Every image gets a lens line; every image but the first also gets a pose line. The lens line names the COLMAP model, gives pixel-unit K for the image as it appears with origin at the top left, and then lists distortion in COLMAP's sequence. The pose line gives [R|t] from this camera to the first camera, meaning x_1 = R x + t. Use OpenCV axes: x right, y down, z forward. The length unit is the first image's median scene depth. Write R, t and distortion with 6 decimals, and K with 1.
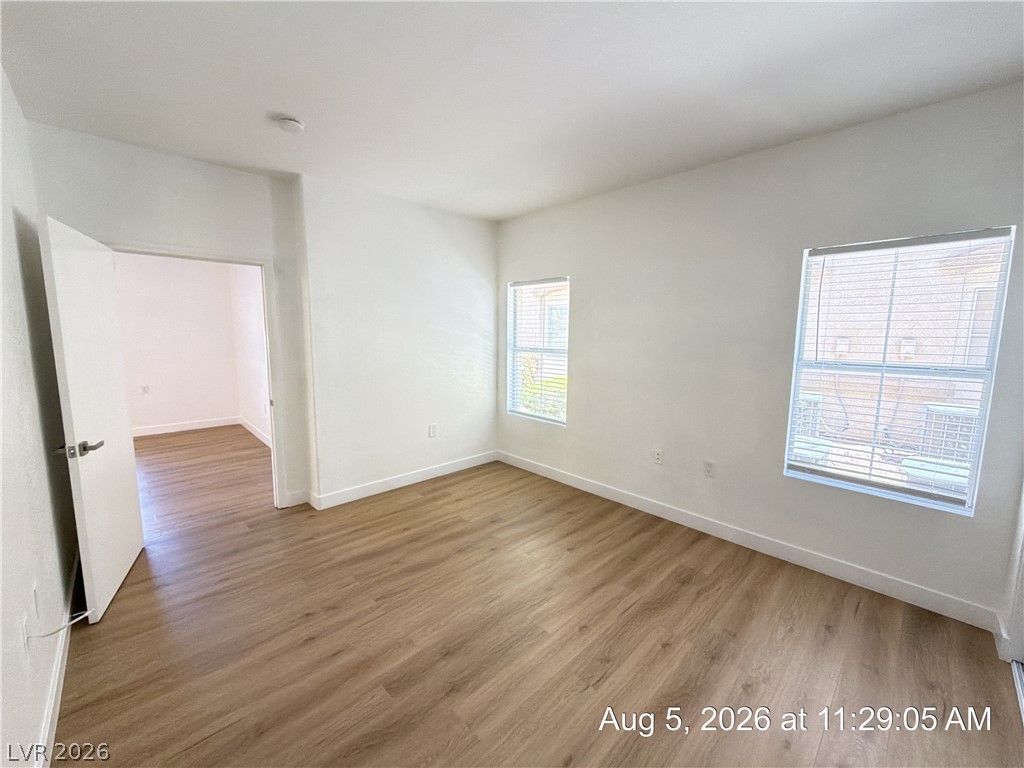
lens RADIAL K [[408.1, 0, 508.8], [0, 408.1, 386.8], [0, 0, 1]] dist [0.001320, 0.000181]
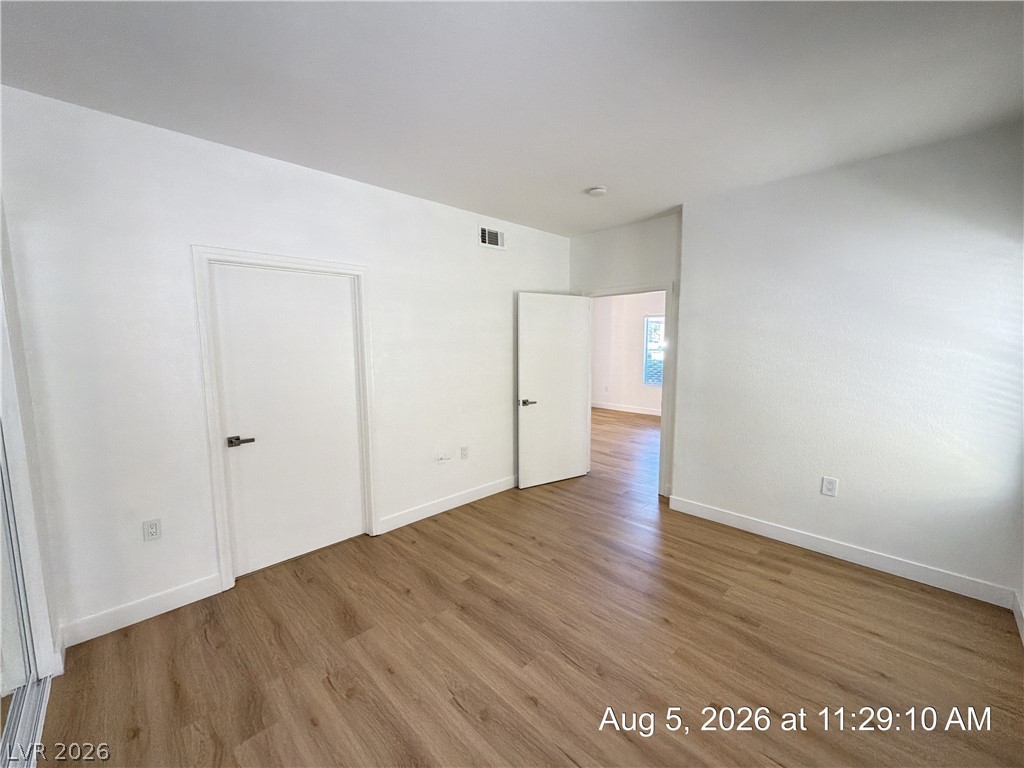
lens RADIAL K [[408.1, 0, 514.4], [0, 408.1, 380.9], [0, 0, 1]] dist [0.001320, 0.000181]
pose [[0.015860, 0.092944, -0.995545, 0.905848], [-0.125524, 0.987978, 0.090238, -0.122411], [0.991964, 0.123533, 0.027336, 0.812310]]
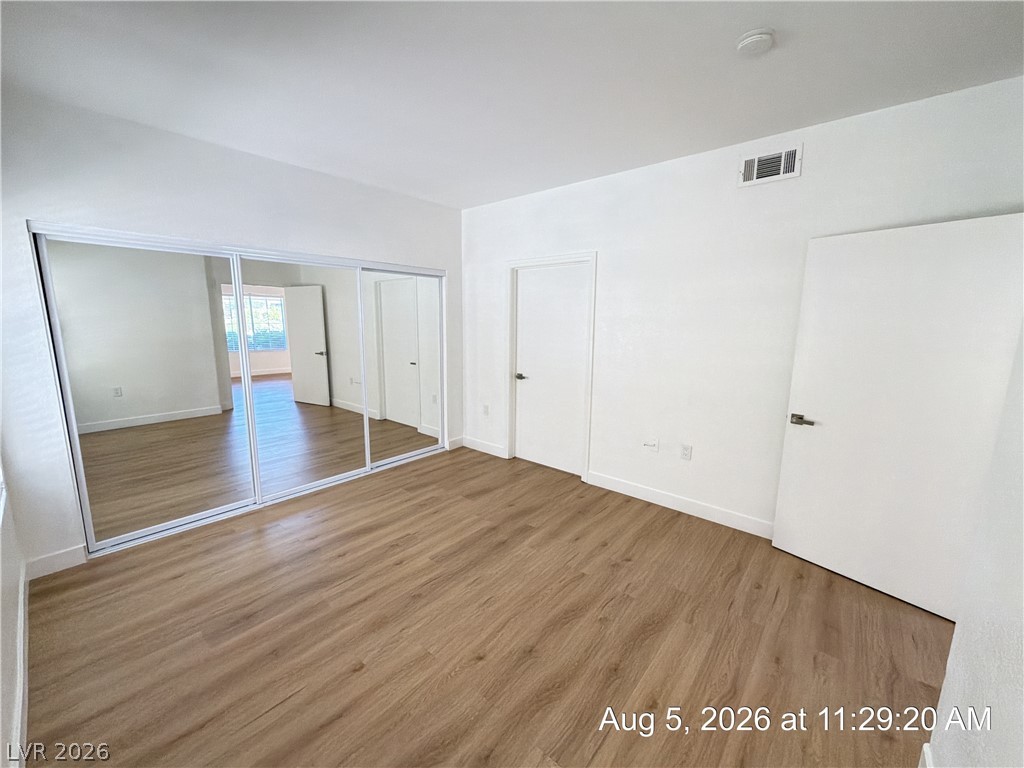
lens RADIAL K [[408.1, 0, 513.6], [0, 408.1, 384.7], [0, 0, 1]] dist [0.001320, 0.000181]
pose [[-0.994371, -0.000054, -0.105957, -0.028017], [-0.030865, 0.956780, 0.289171, -0.270041], [0.101362, 0.290813, -0.951395, 1.935001]]
